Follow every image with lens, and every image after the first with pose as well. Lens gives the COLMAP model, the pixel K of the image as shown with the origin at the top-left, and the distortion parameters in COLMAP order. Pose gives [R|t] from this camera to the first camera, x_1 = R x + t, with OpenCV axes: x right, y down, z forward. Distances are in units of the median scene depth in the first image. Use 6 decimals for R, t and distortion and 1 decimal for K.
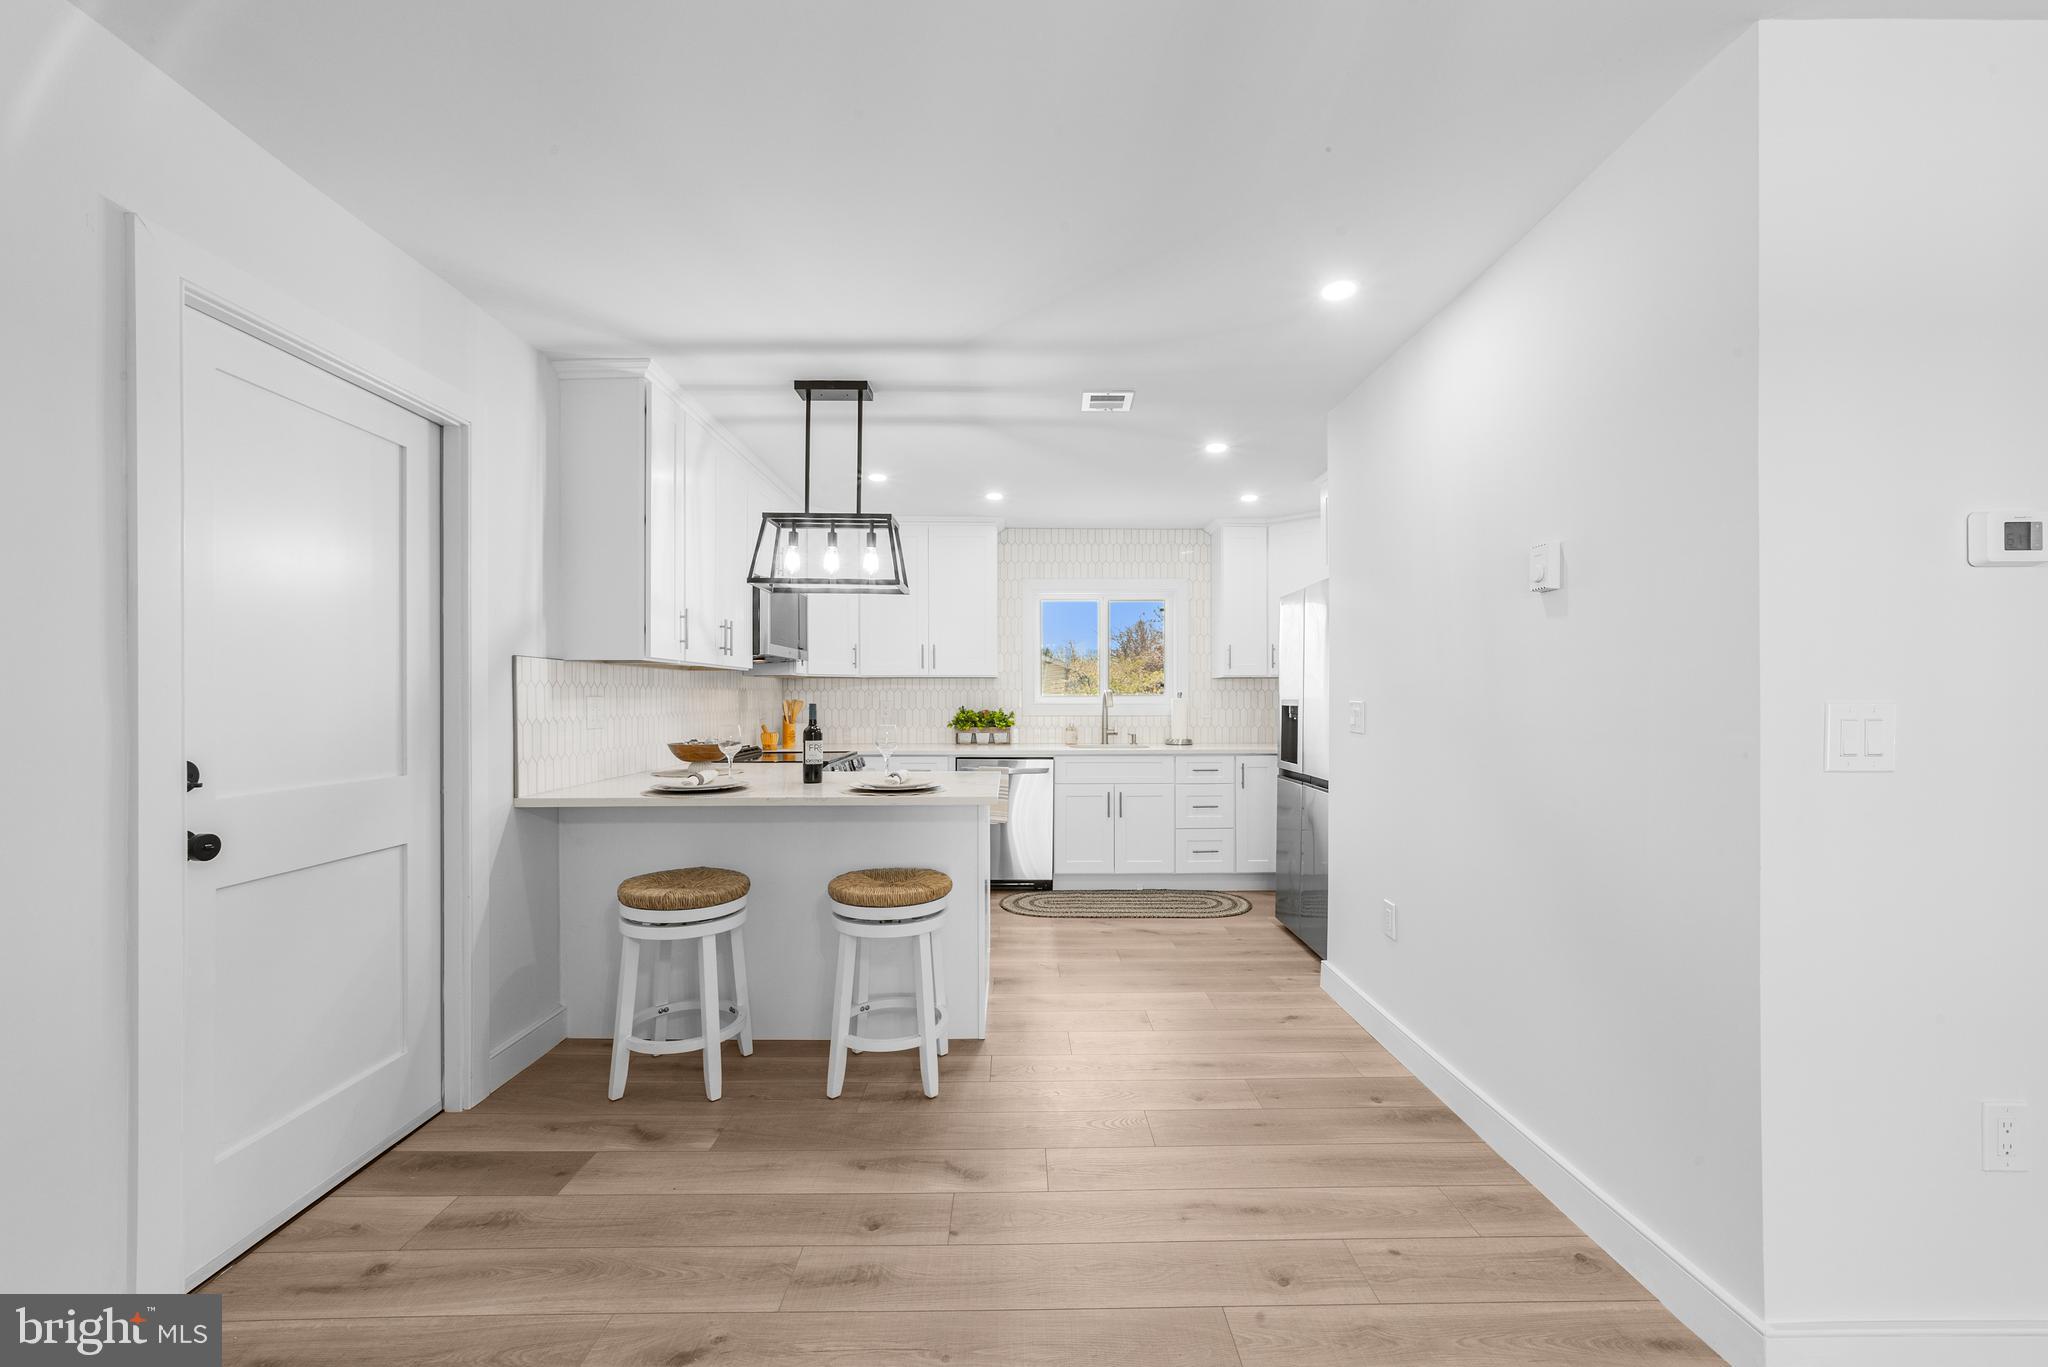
lens RADIAL K [[799.6, 0, 1033.1], [0, 799.6, 699.6], [0, 0, 1]] dist [0.000863, 0.000167]
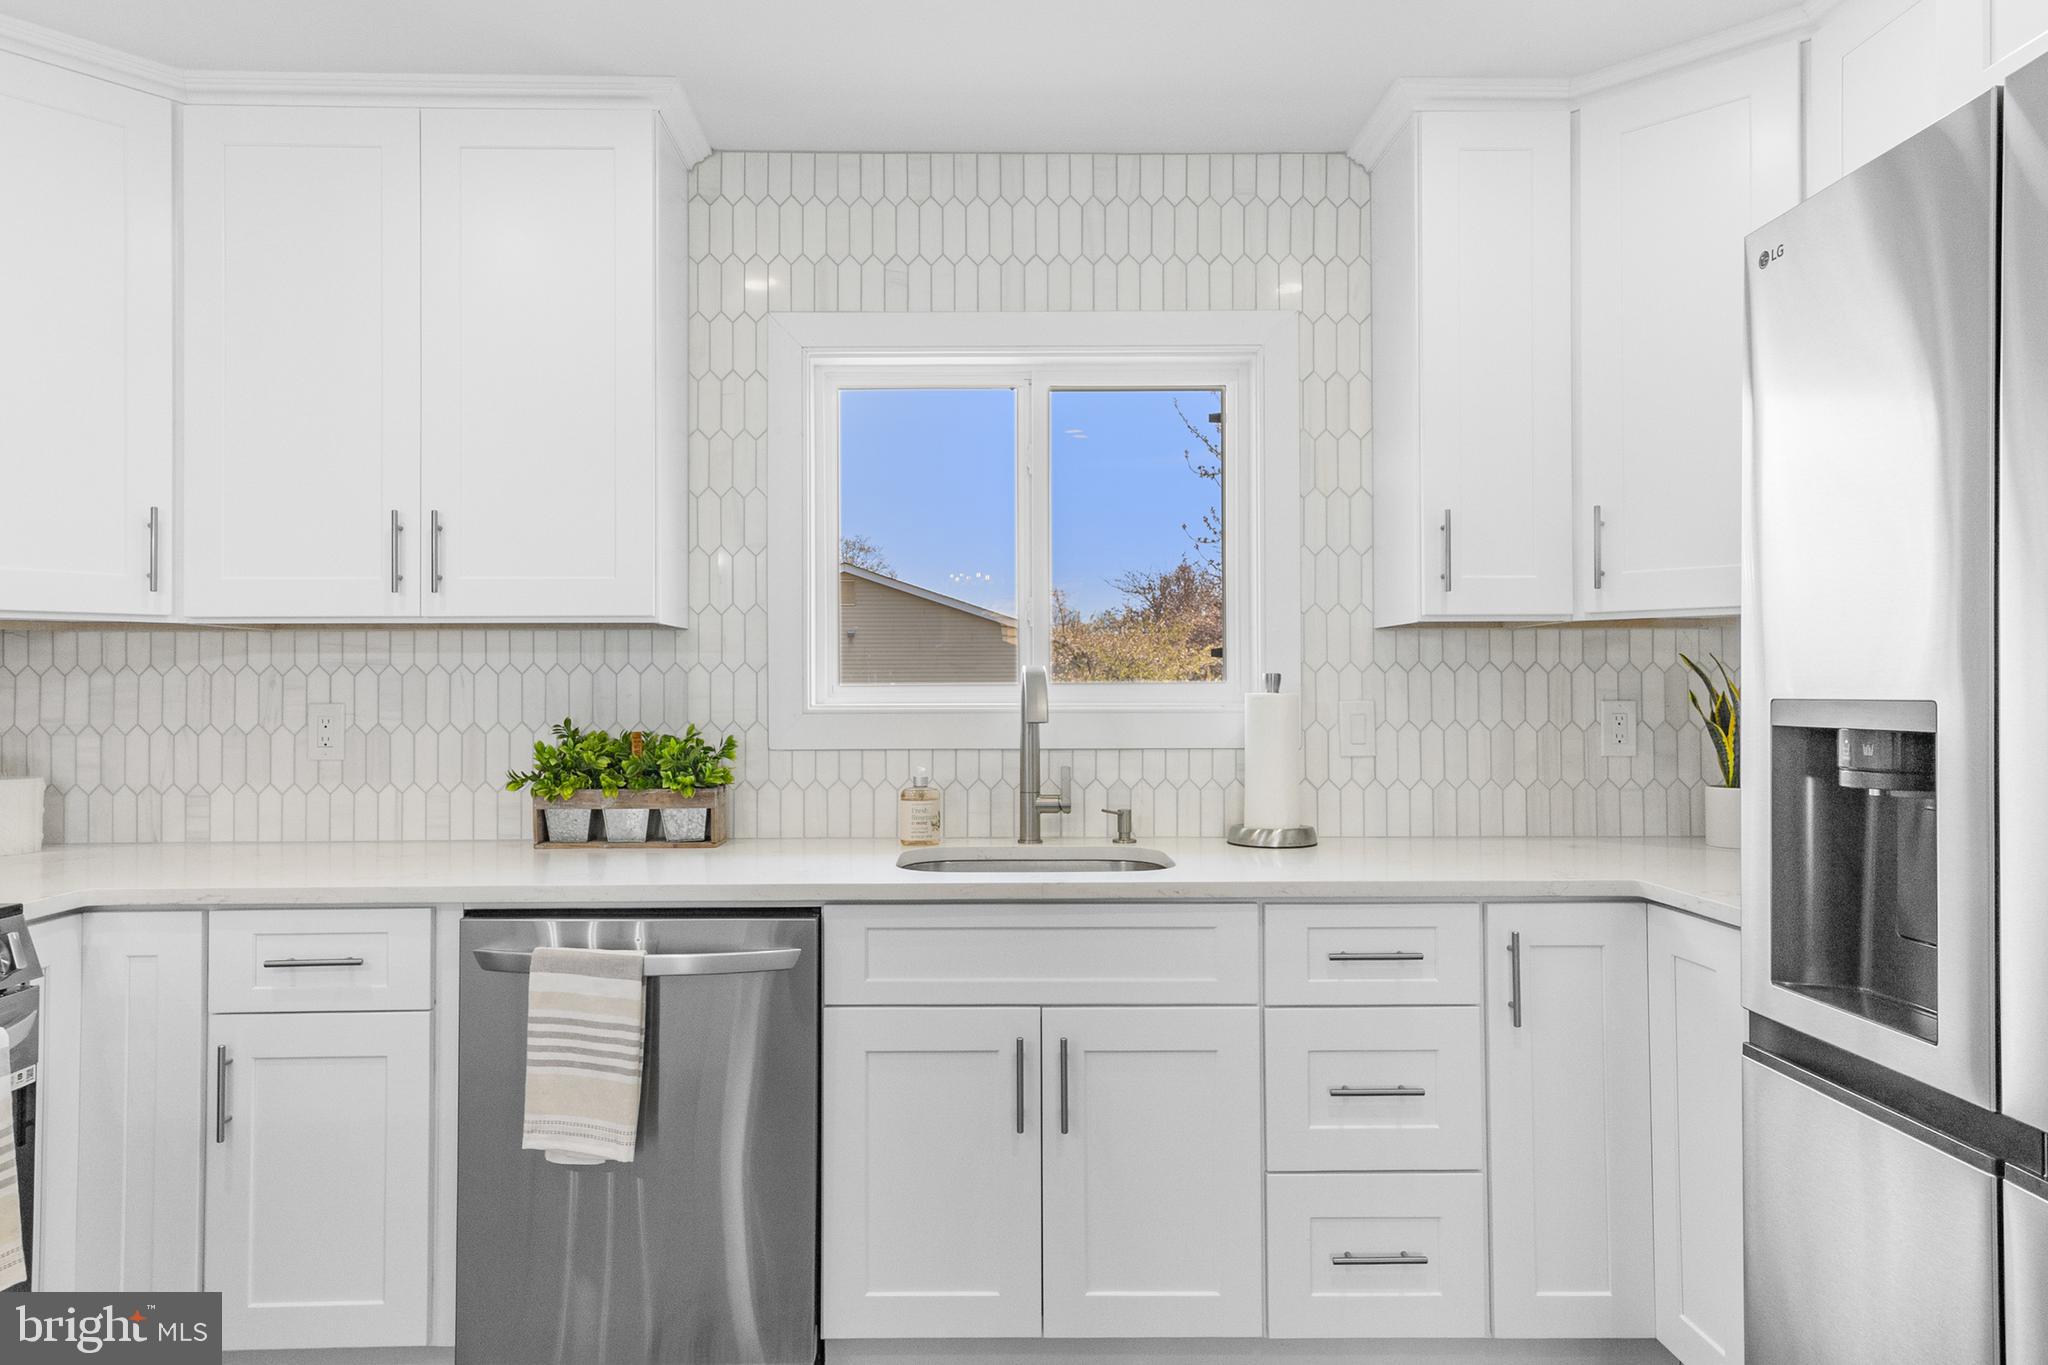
lens RADIAL K [[1308.5, 0, 989.2], [0, 1308.5, 671.8], [0, 0, 1]] dist [0.040870, 0.000762]
pose [[0.999894, -0.002097, -0.014384, 0.081239], [0.001866, 0.999869, -0.016088, -0.001653], [0.014416, 0.016060, 0.999767, 0.492867]]
